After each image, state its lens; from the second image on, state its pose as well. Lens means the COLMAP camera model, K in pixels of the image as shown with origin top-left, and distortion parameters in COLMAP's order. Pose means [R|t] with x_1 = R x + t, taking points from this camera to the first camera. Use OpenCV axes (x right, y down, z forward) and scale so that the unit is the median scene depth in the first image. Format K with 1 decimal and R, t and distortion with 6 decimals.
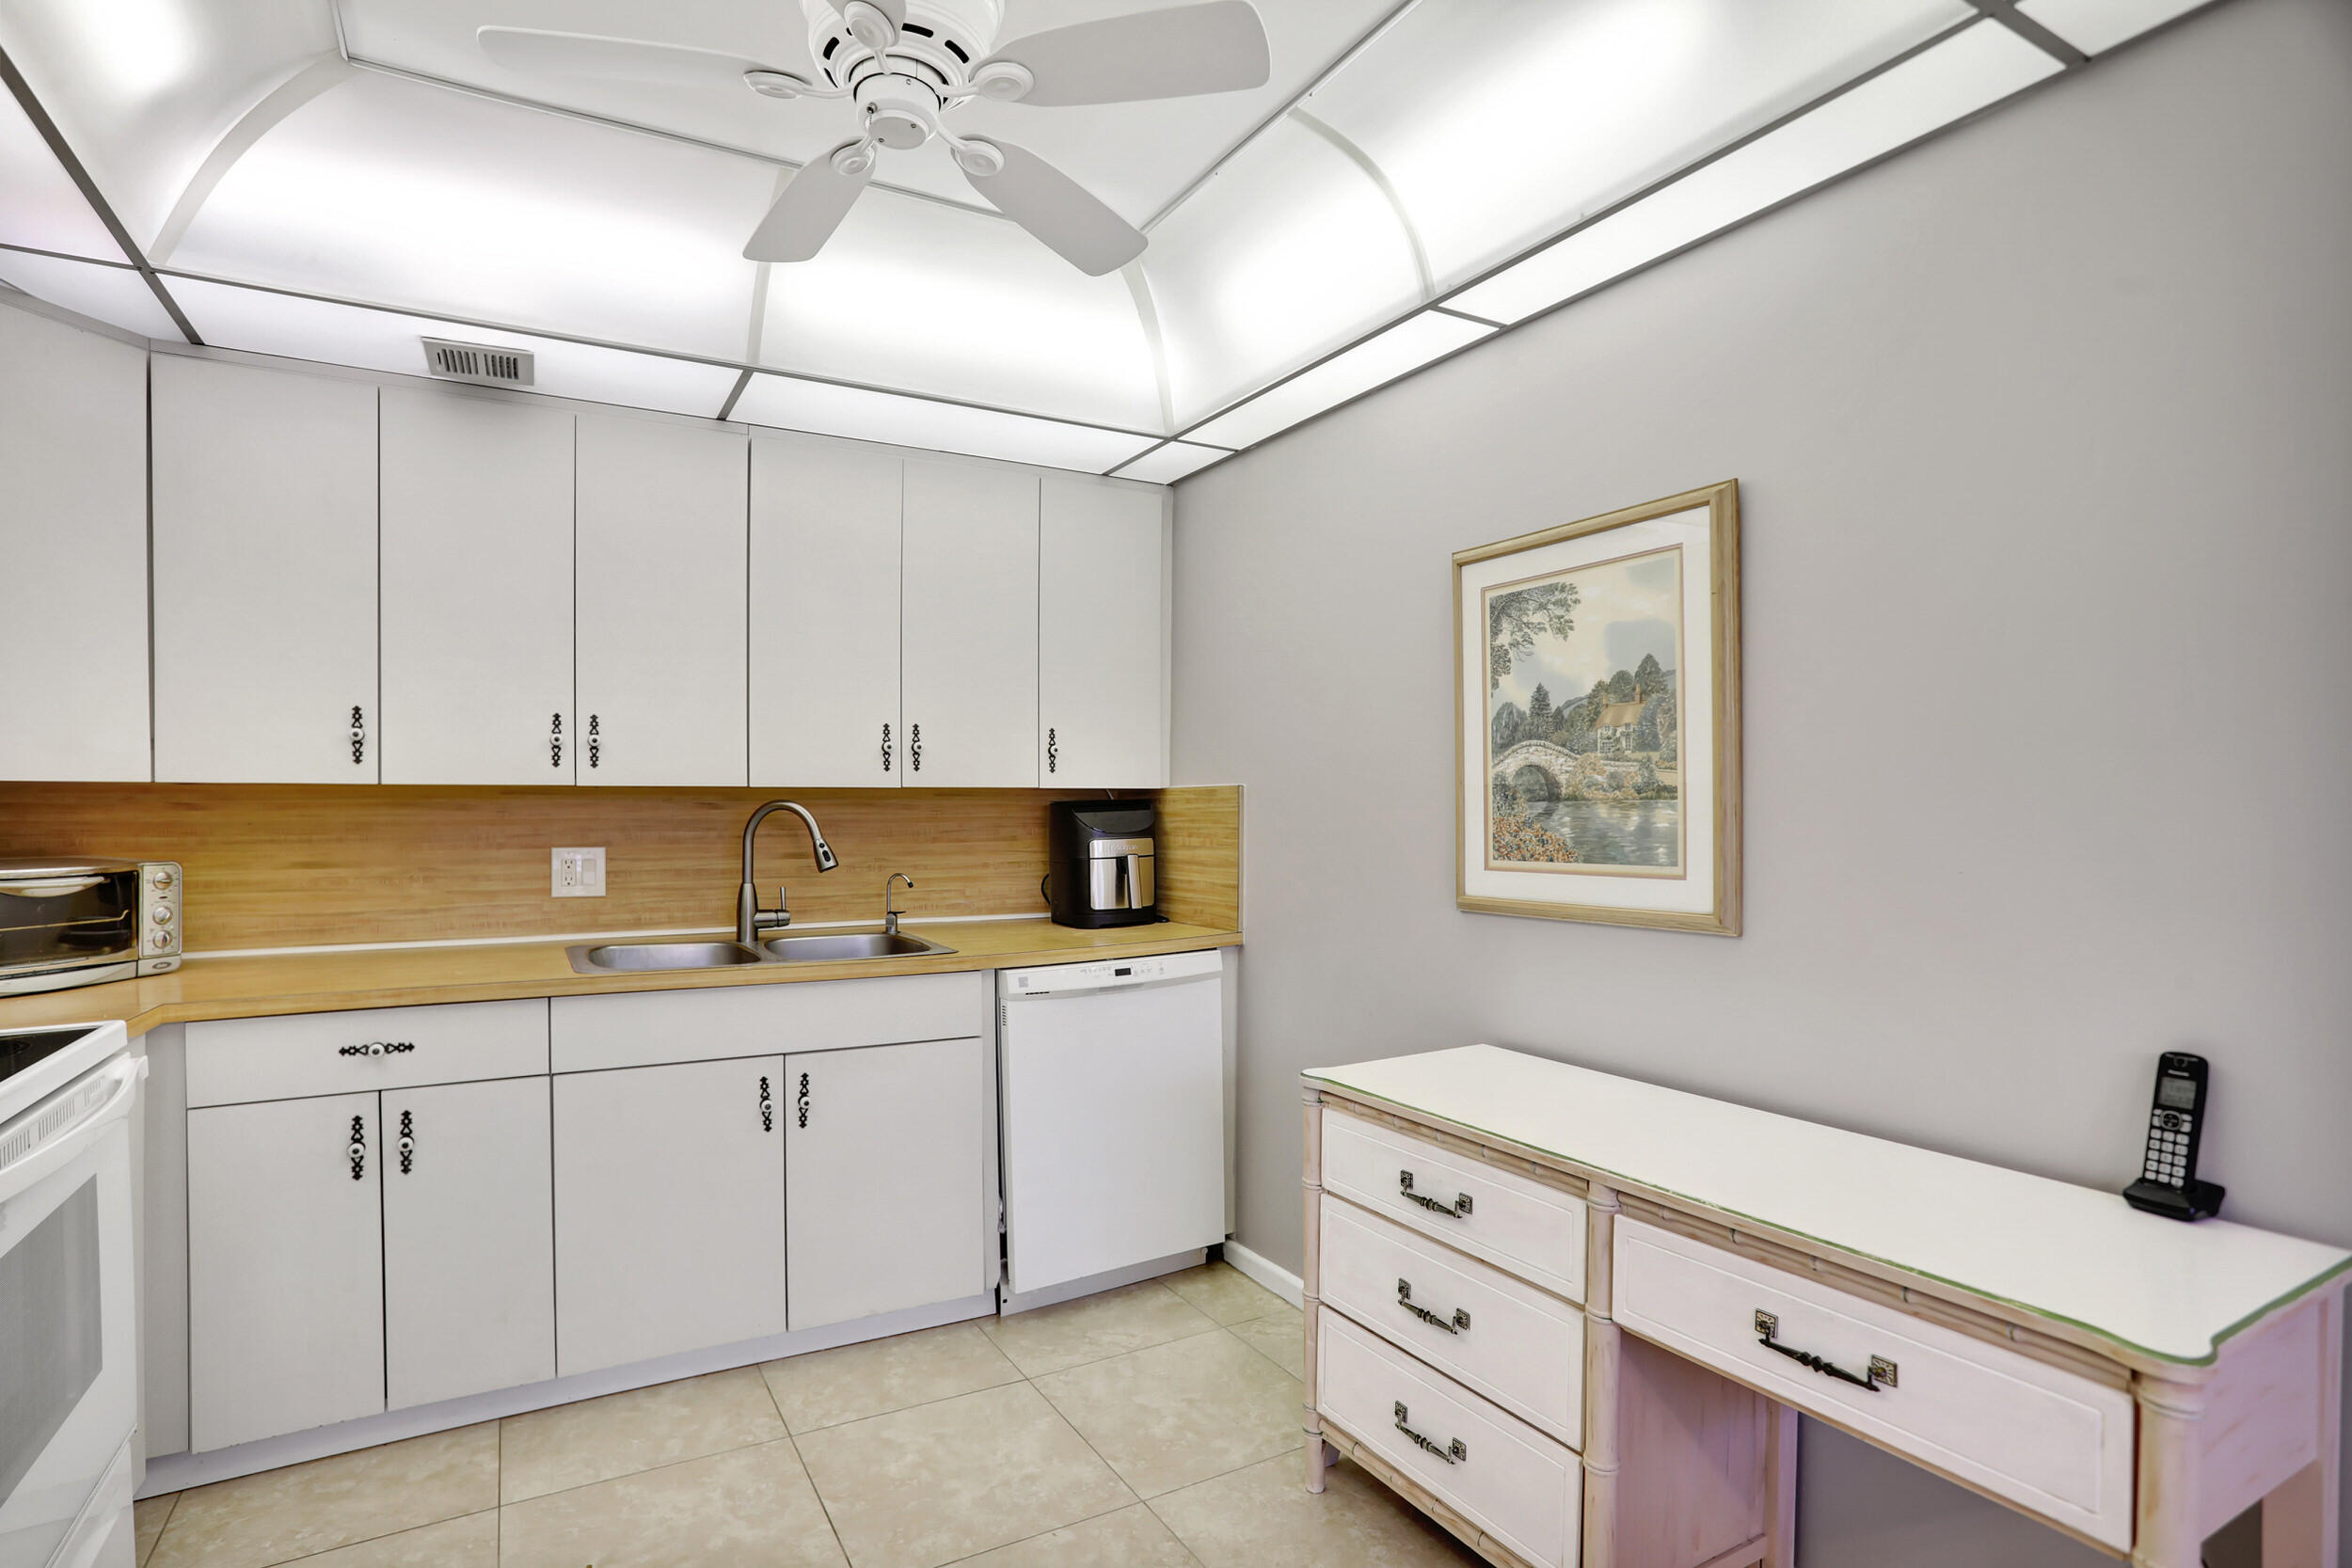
lens RADIAL K [[1190.5, 0, 1173.6], [0, 1190.5, 810.9], [0, 0, 1]] dist [-0.019545, 0.018195]
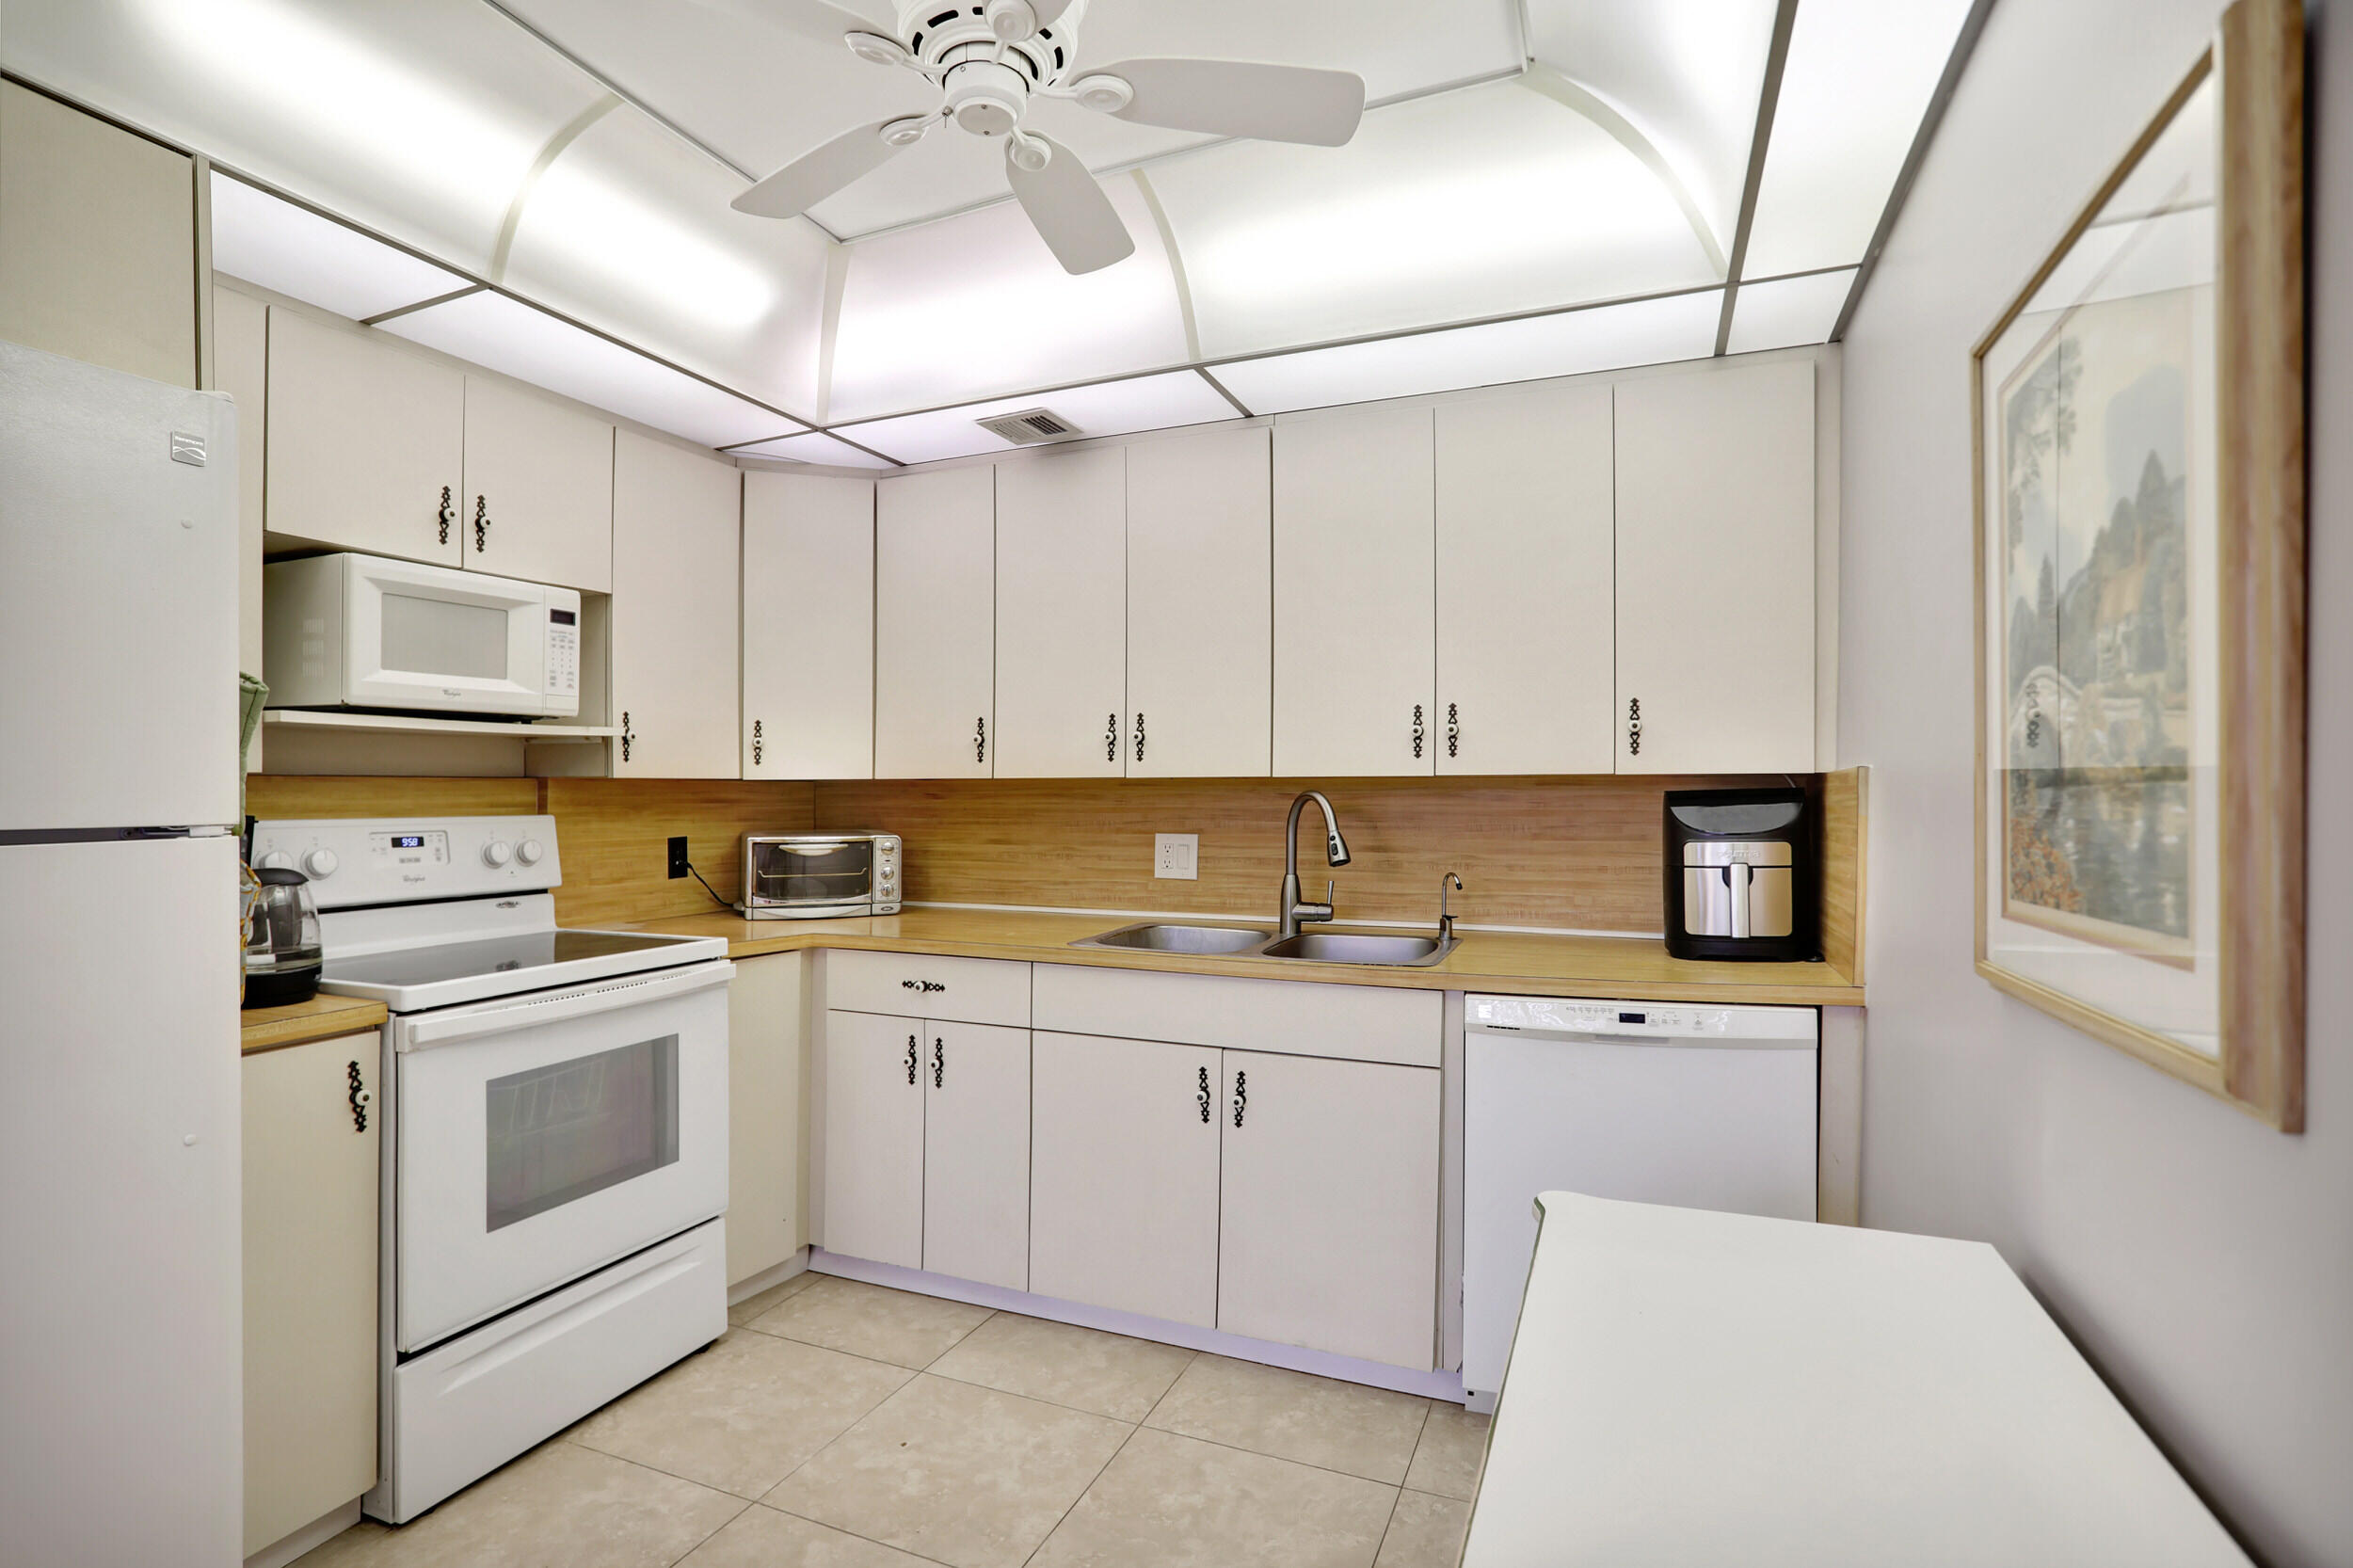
lens RADIAL K [[1191.1, 0, 1118.3], [0, 1191.1, 796.4], [0, 0, 1]] dist [-0.019545, 0.018195]
pose [[0.597659, -0.000001, -0.801750, 0.421732], [-0.004405, 0.999985, -0.003285, -0.000507], [0.801738, 0.005495, 0.597650, 0.343093]]
